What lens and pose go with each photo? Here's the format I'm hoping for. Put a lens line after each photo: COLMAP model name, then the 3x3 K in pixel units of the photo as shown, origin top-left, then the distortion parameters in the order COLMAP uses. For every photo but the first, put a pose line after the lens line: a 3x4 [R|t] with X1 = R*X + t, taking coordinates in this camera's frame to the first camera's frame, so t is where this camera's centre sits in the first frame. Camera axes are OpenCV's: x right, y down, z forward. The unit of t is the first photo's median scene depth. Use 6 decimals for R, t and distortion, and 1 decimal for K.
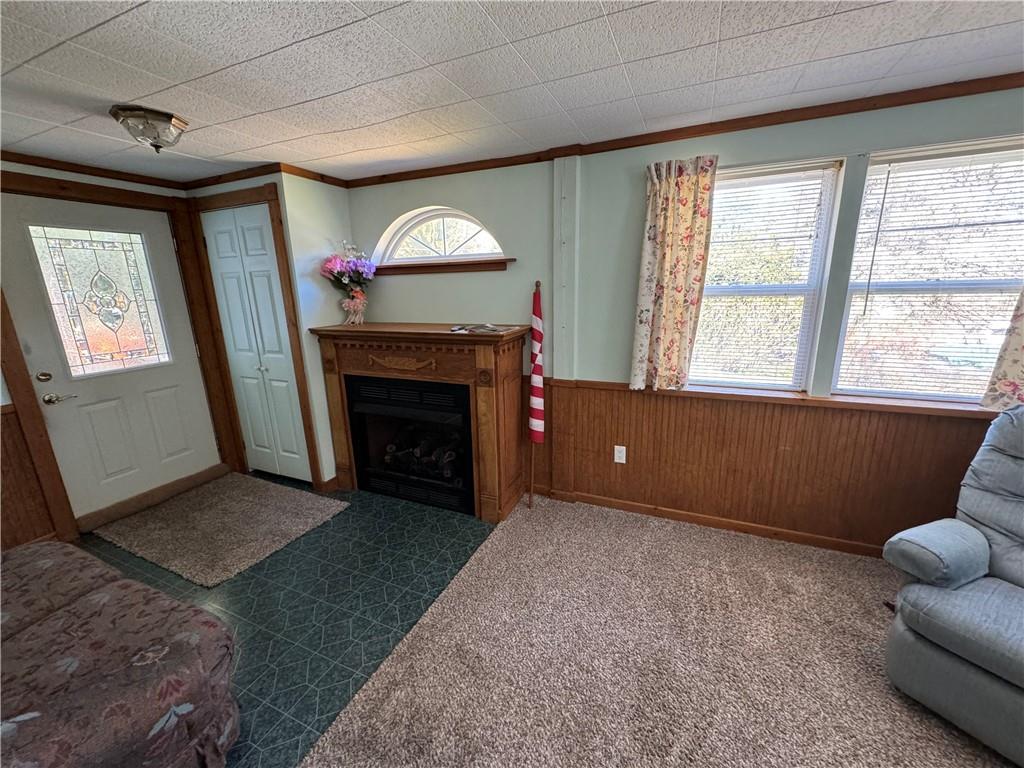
lens RADIAL K [[409.3, 0, 516.4], [0, 409.3, 384.9], [0, 0, 1]] dist [-0.001191, 0.000002]
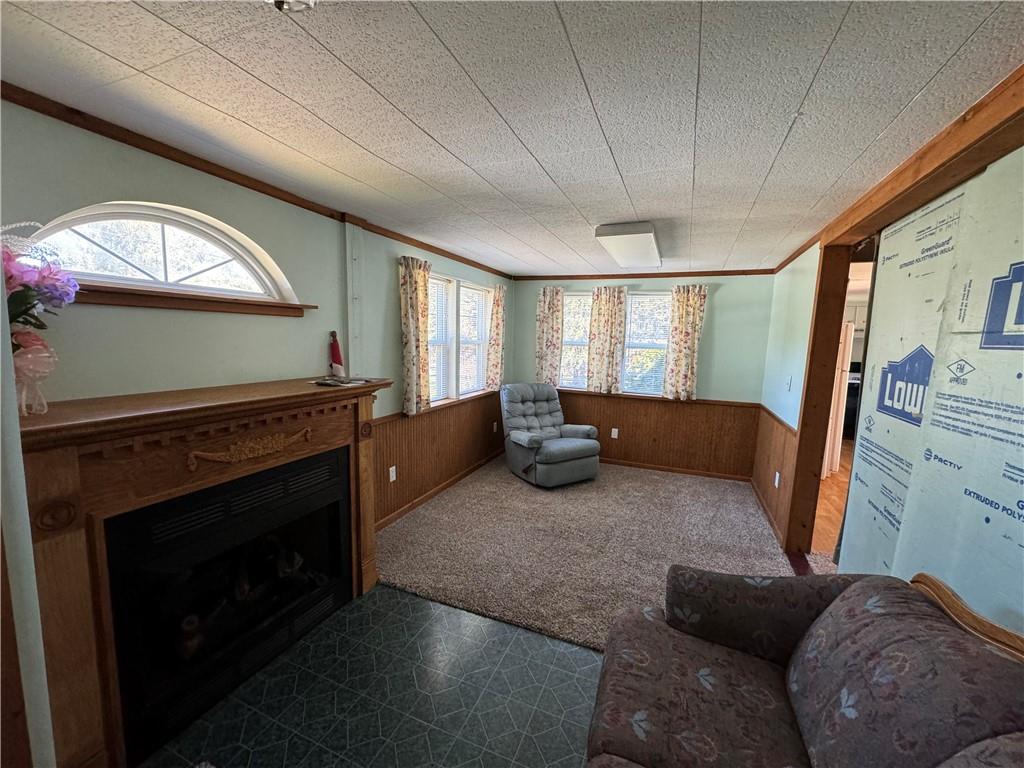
lens RADIAL K [[409.3, 0, 513.0], [0, 409.3, 385.6], [0, 0, 1]] dist [-0.001191, 0.000002]
pose [[-0.015771, -0.093931, 0.995454, -0.989381], [0.217036, 0.971519, 0.095111, -0.130017], [-0.976036, 0.217549, 0.005064, 0.622845]]
